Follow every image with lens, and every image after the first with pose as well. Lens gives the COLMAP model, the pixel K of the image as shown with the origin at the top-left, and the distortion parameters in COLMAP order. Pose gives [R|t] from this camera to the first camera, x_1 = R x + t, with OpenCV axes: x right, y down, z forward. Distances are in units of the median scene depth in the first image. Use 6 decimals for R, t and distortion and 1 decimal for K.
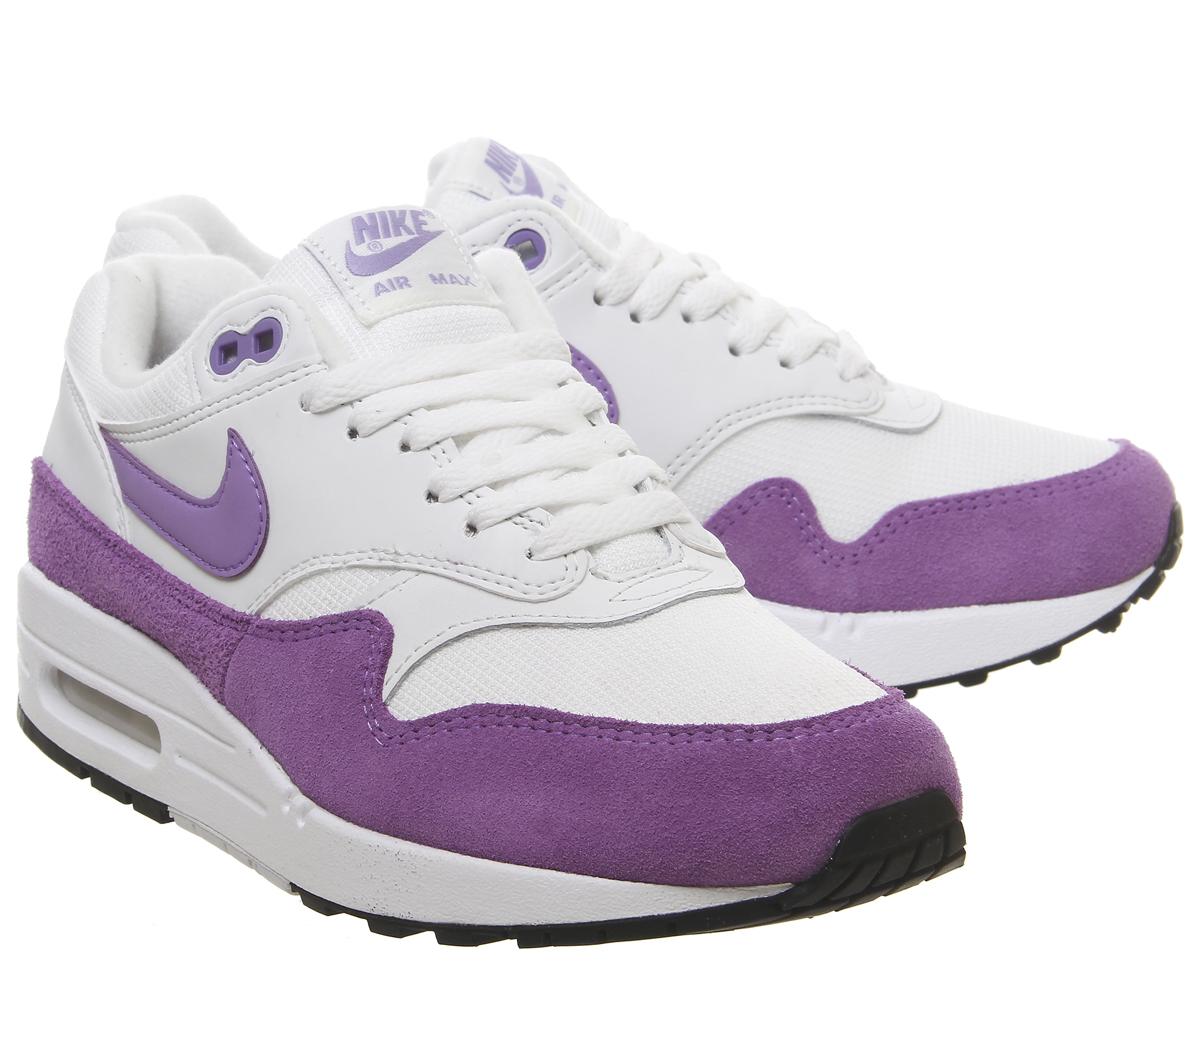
lens RADIAL K [[3201.3, 0, 600.3], [0, 3201.3, 522.2], [0, 0, 1]] dist [0.077020, 0.000000]
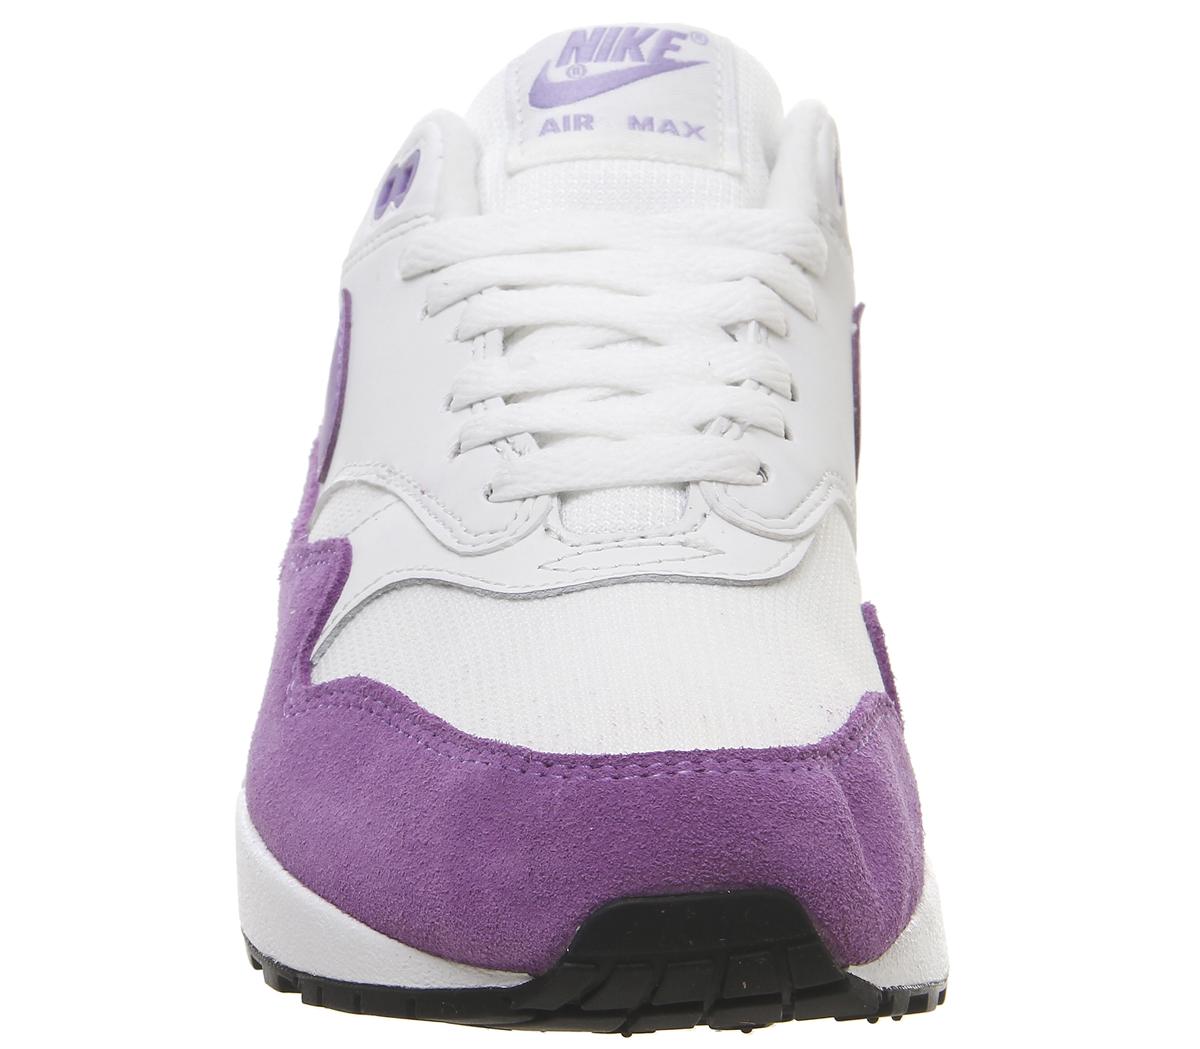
lens RADIAL K [[4347.6, 0, 600.1], [0, 4347.6, 523.9], [0, 0, 1]] dist [0.115992, 0.000000]
pose [[0.884448, 0.143809, -0.443926, 0.430922], [-0.140174, 0.989269, 0.041199, -0.026640], [0.445087, 0.025789, 0.895116, 0.109837]]
